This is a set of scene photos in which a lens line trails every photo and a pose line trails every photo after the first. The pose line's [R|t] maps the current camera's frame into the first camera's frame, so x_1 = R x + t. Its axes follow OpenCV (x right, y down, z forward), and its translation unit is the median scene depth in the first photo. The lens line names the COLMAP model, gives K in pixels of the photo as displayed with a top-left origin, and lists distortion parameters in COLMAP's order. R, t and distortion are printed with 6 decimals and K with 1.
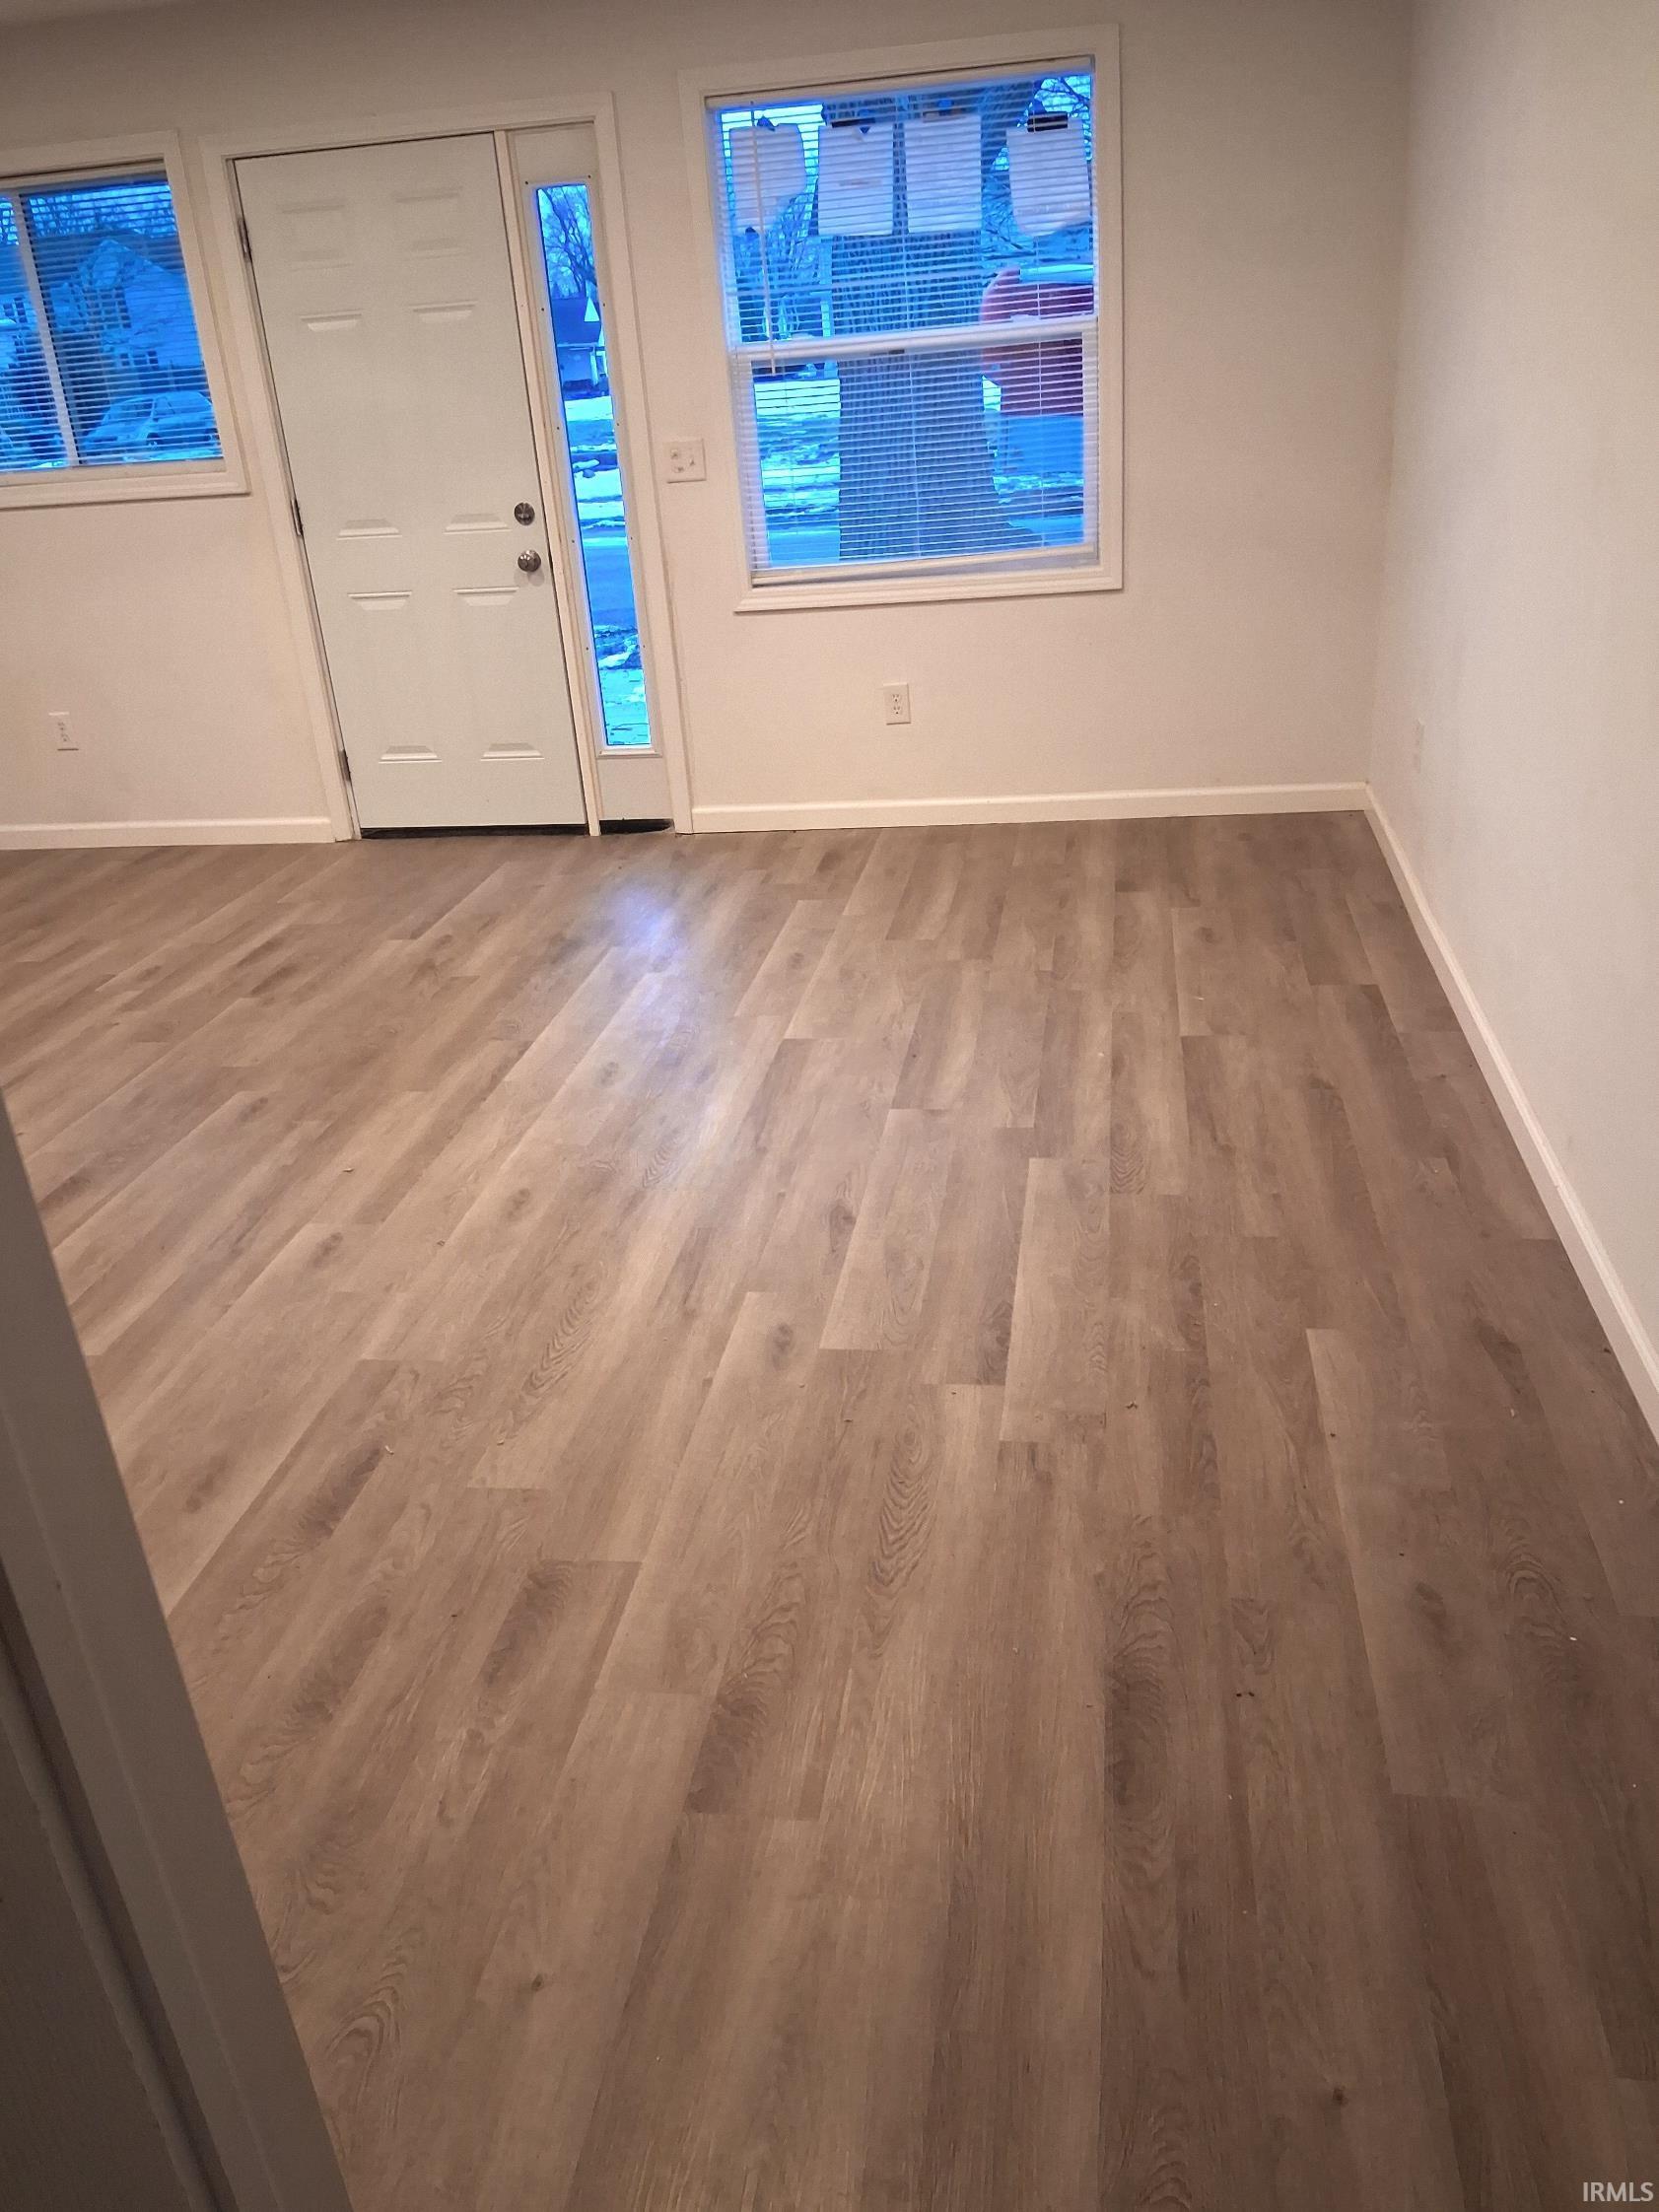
lens RADIAL K [[1656.4, 0, 829.5], [0, 1656.4, 1106.0], [0, 0, 1]] dist [0.128328, -0.192508]
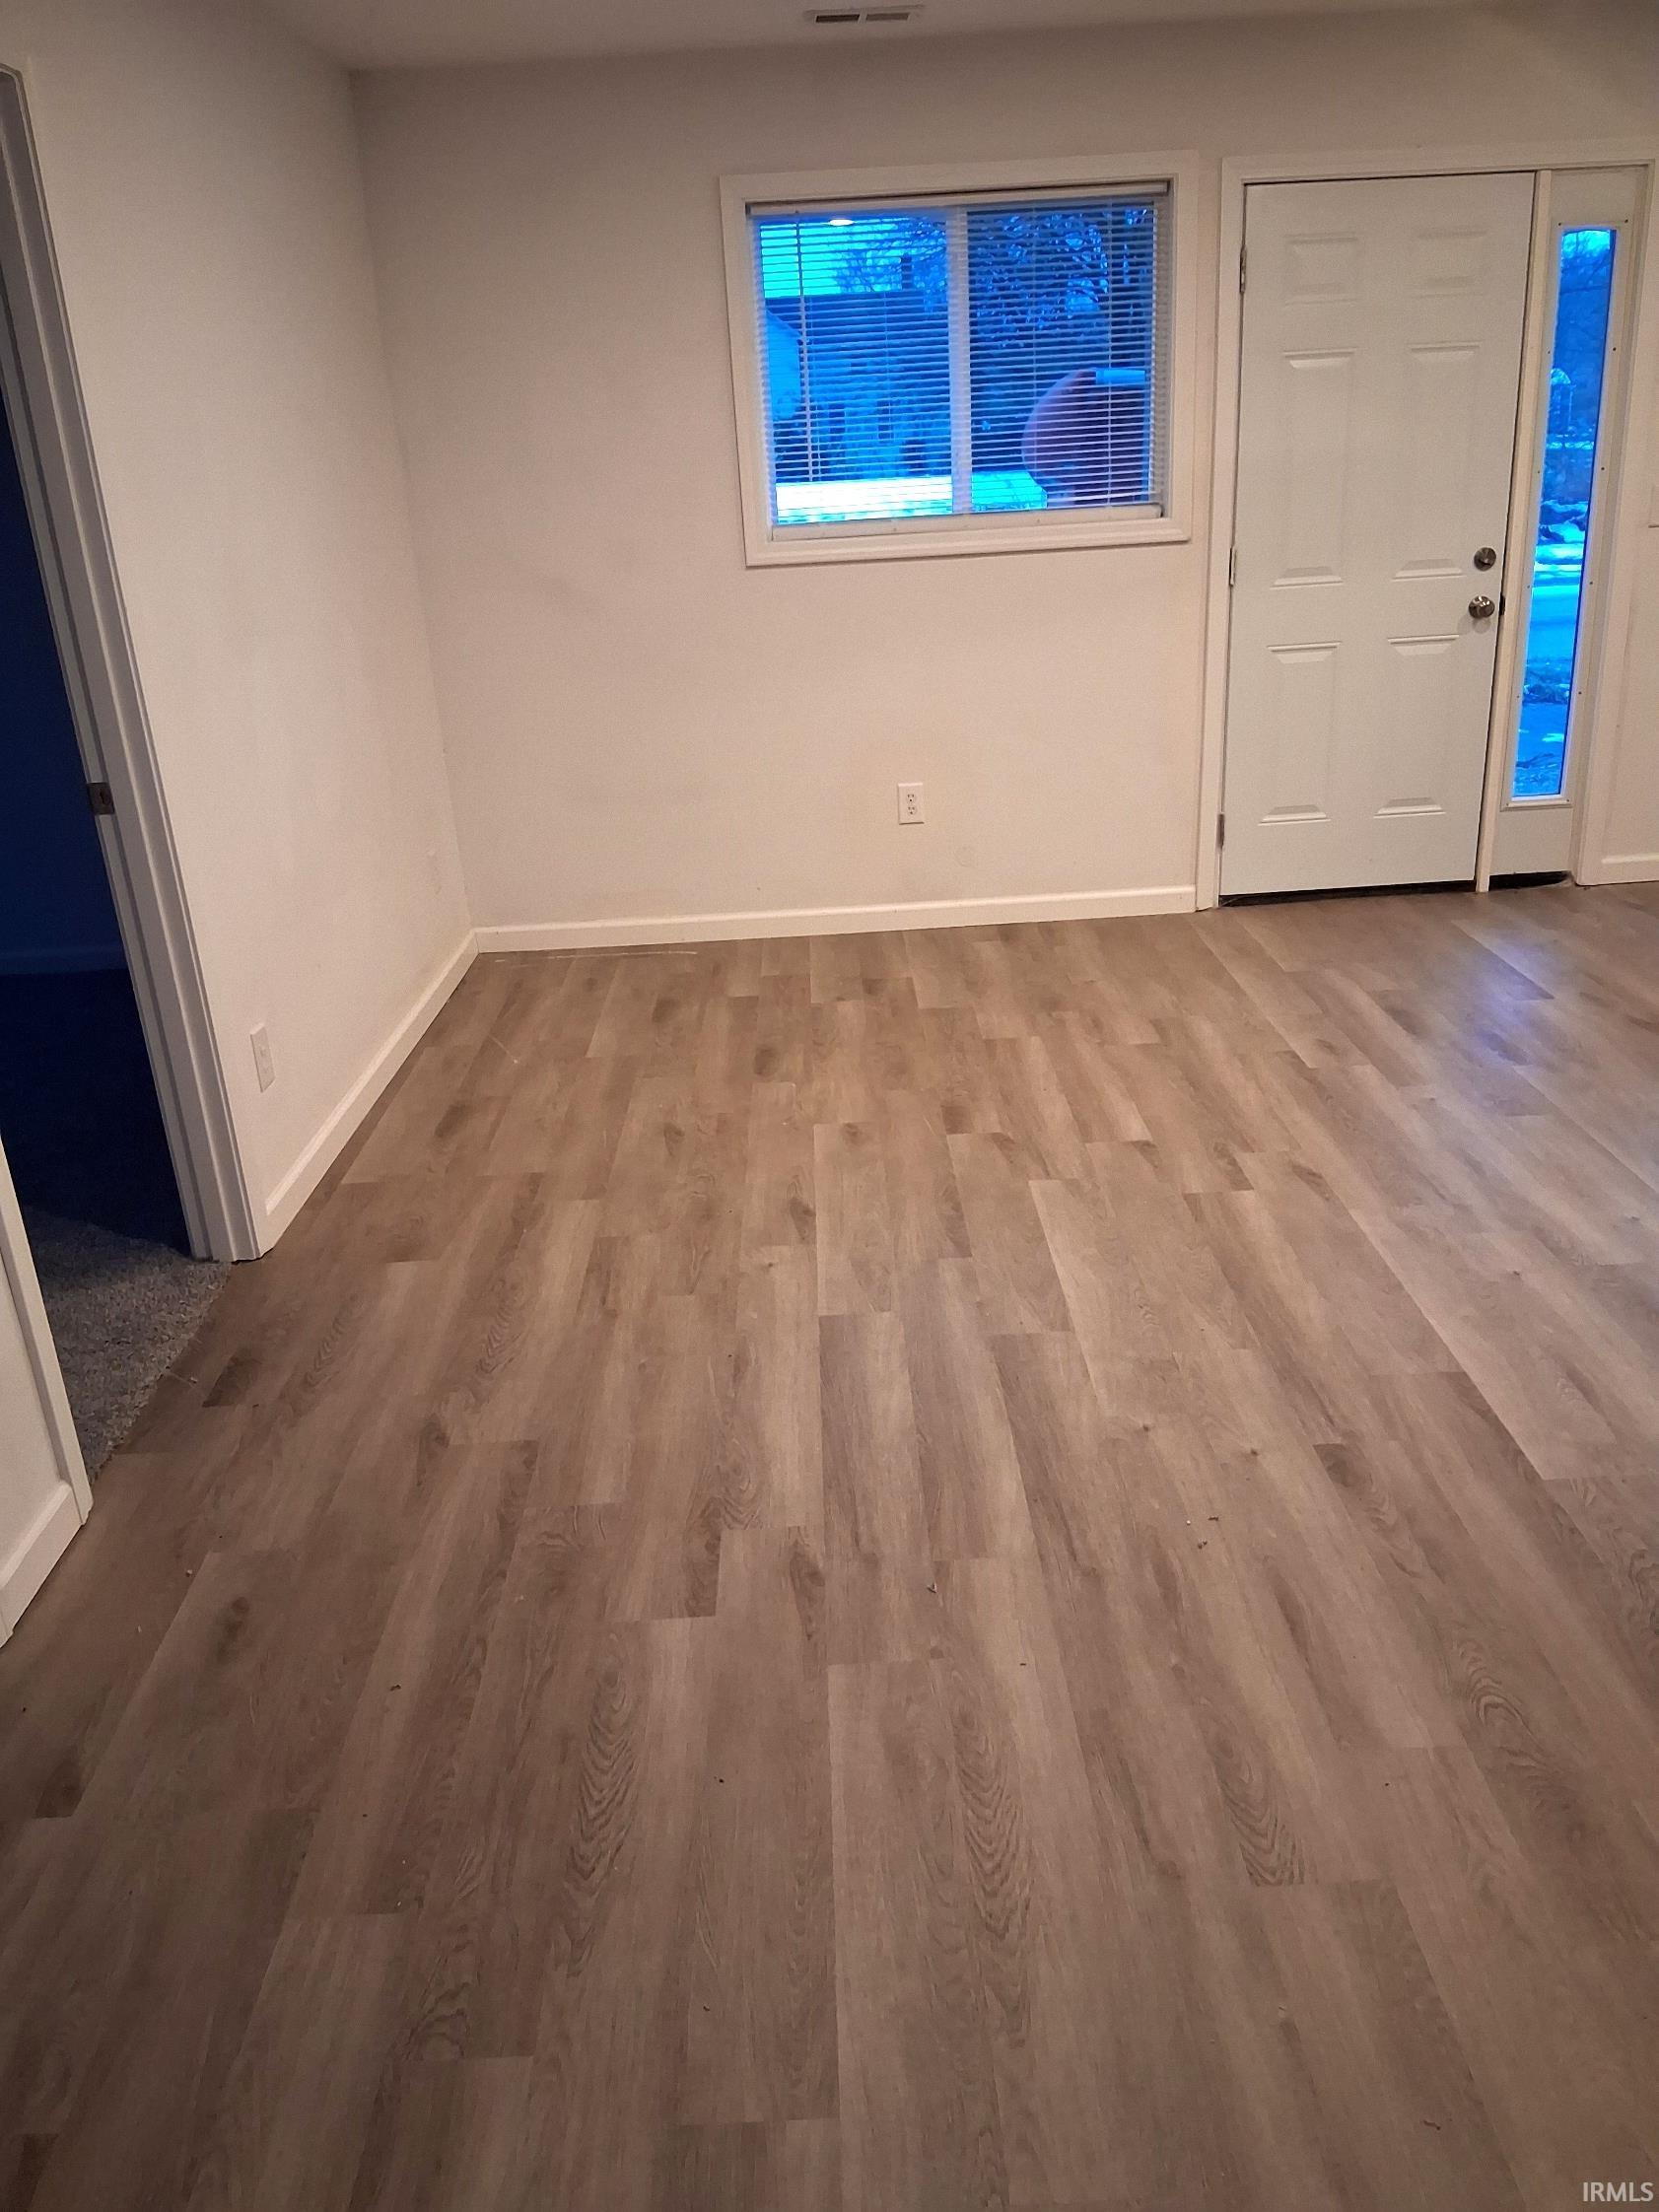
lens RADIAL K [[1715.9, 0, 829.5], [0, 1715.9, 1106.0], [0, 0, 1]] dist [0.032416, -0.012438]
pose [[0.979171, -0.053850, 0.195764, -0.701590], [0.068434, 0.995300, -0.068511, 0.000196], [-0.191154, 0.080481, 0.978255, 0.123239]]
